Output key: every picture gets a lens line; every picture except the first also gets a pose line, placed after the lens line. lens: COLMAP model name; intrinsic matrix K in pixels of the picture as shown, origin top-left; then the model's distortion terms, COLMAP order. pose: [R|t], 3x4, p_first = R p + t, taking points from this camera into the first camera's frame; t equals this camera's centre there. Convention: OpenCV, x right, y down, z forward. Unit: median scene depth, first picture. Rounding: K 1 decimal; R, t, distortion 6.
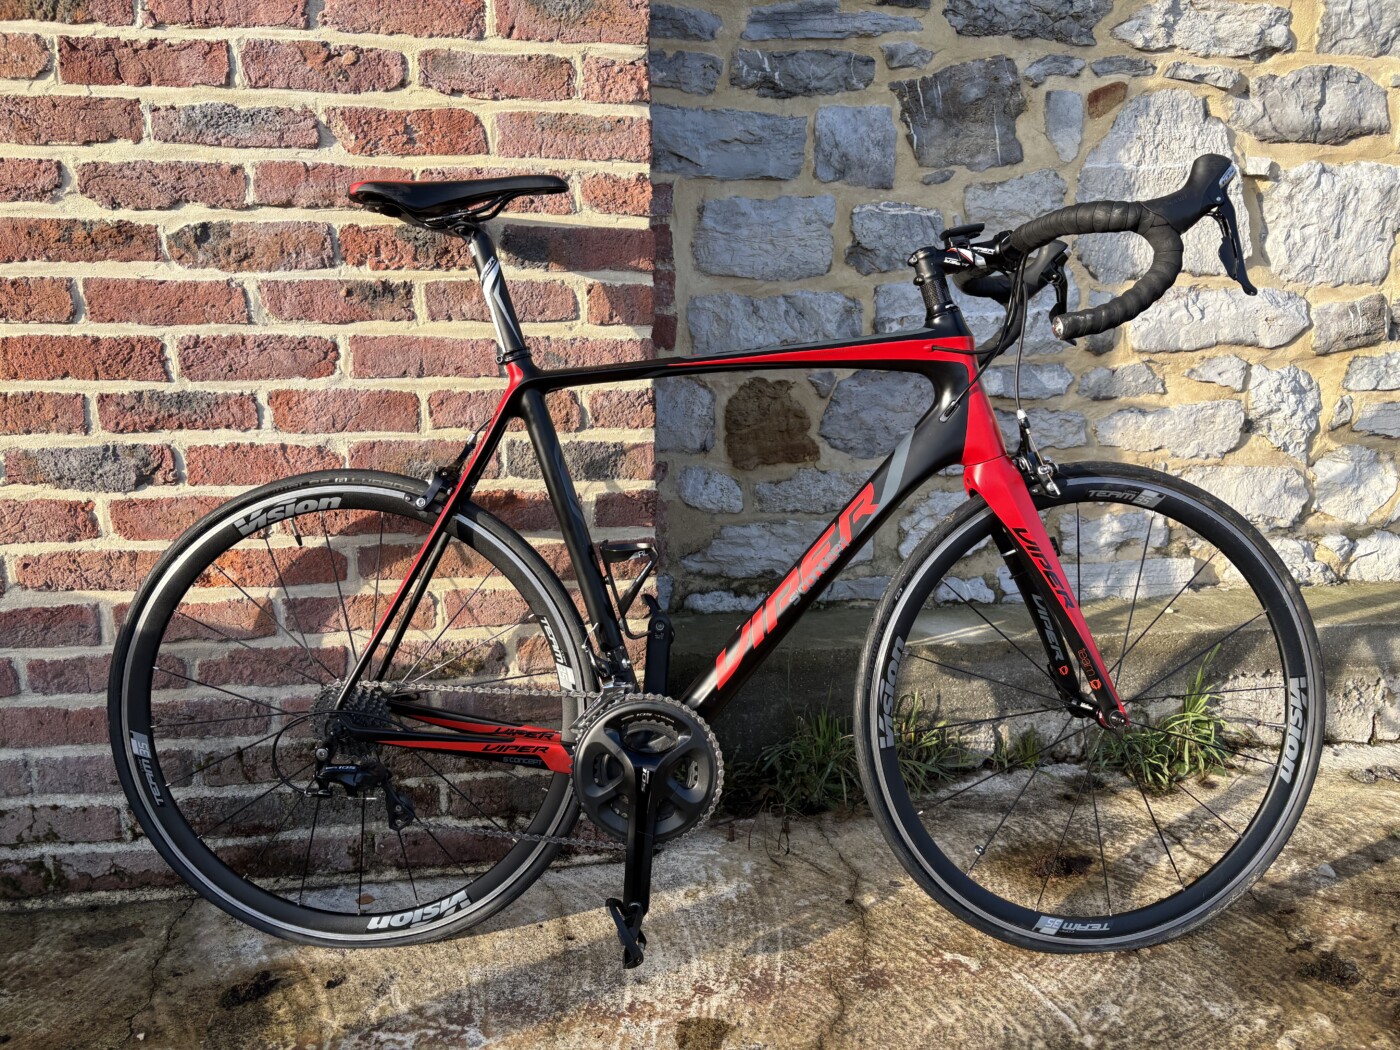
lens RADIAL K [[1042.2, 0, 706.3], [0, 1042.2, 528.2], [0, 0, 1]] dist [0.005835, -0.012986]
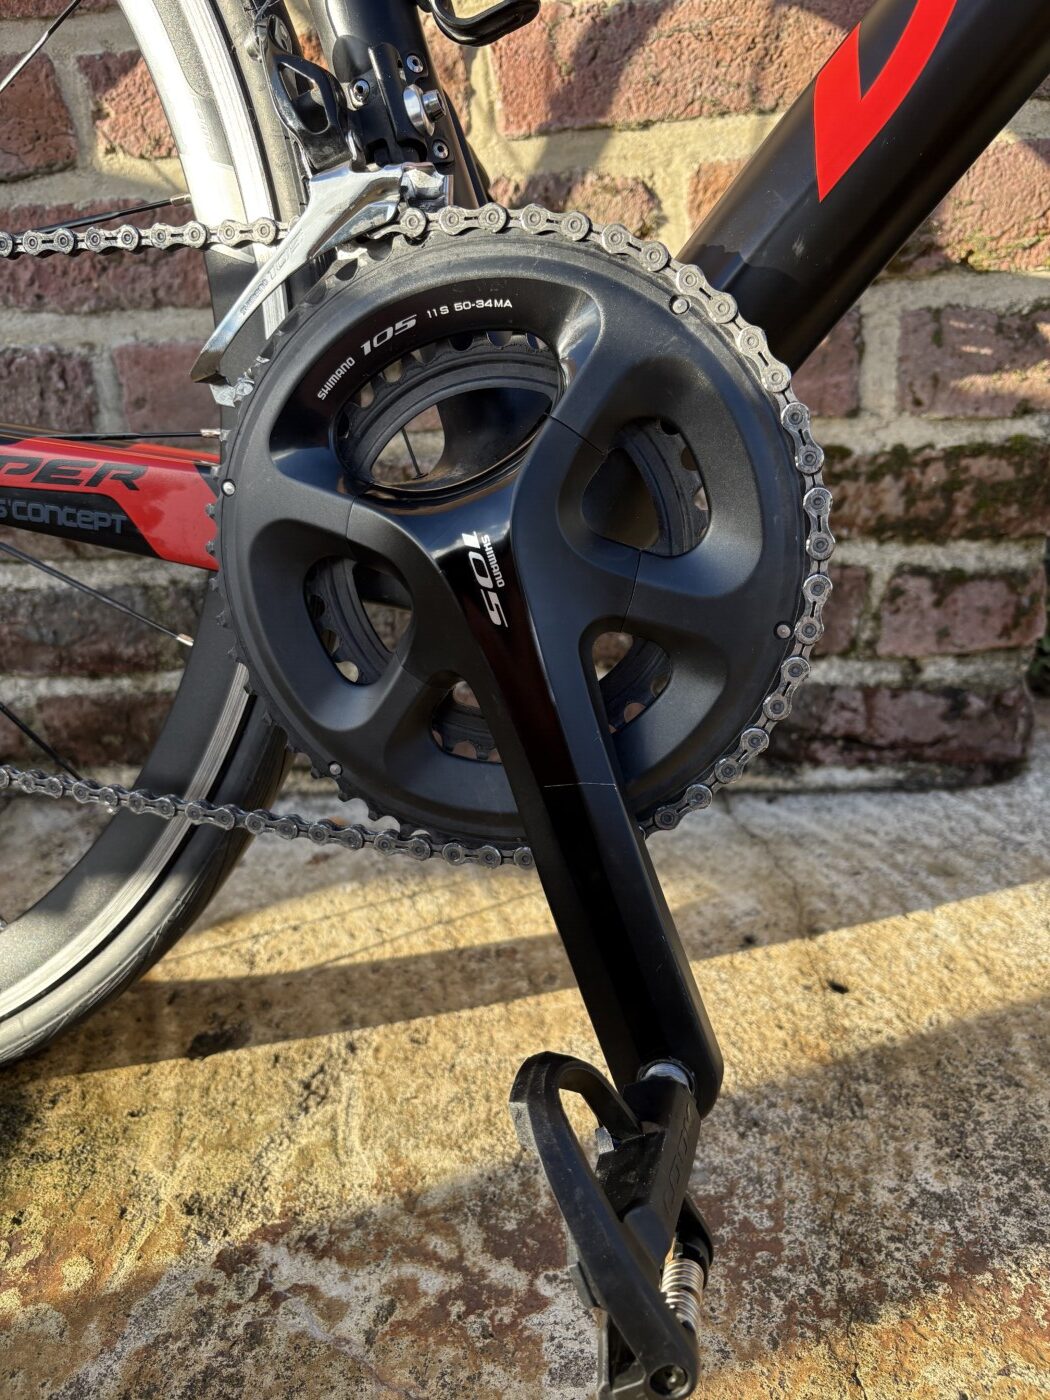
lens RADIAL K [[1041.2, 0, 525.0], [0, 1041.2, 700.0], [0, 0, 1]] dist [0.010261, -0.001683]
pose [[0.963040, 0.051306, -0.264426, -0.147916], [0.011066, 0.973327, 0.229157, 0.221605], [0.269130, -0.223613, 0.936785, 0.678391]]
